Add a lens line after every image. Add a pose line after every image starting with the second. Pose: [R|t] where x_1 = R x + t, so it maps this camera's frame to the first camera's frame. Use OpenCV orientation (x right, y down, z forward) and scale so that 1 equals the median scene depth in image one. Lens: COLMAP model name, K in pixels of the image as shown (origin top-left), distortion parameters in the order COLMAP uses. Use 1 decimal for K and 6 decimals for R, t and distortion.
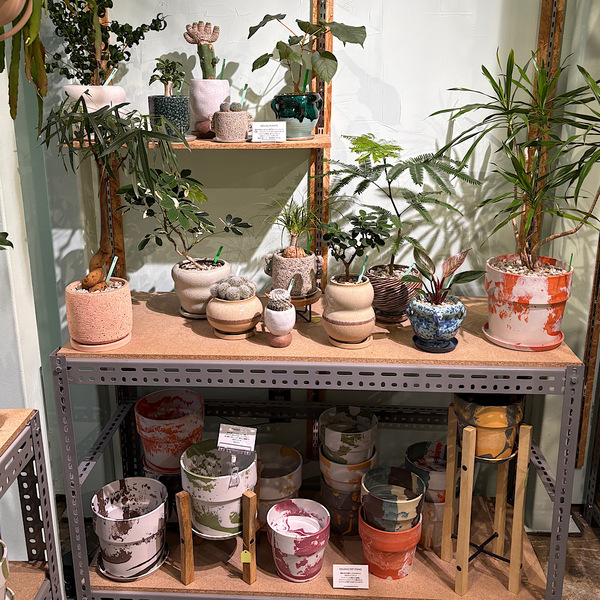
lens RADIAL K [[660.1, 0, 280.1], [0, 660.1, 299.4], [0, 0, 1]] dist [0.031209, 0.017852]
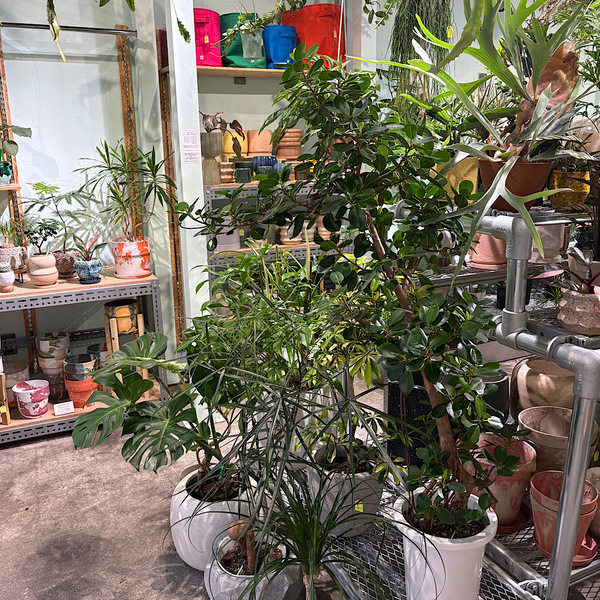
lens RADIAL K [[660.1, 0, 280.1], [0, 660.1, 299.4], [0, 0, 1]] dist [0.031209, 0.017852]
pose [[0.892457, -0.123021, 0.434034, -0.129722], [0.156892, 0.986682, -0.042940, 0.287814], [-0.422971, 0.106418, 0.899872, -1.025641]]
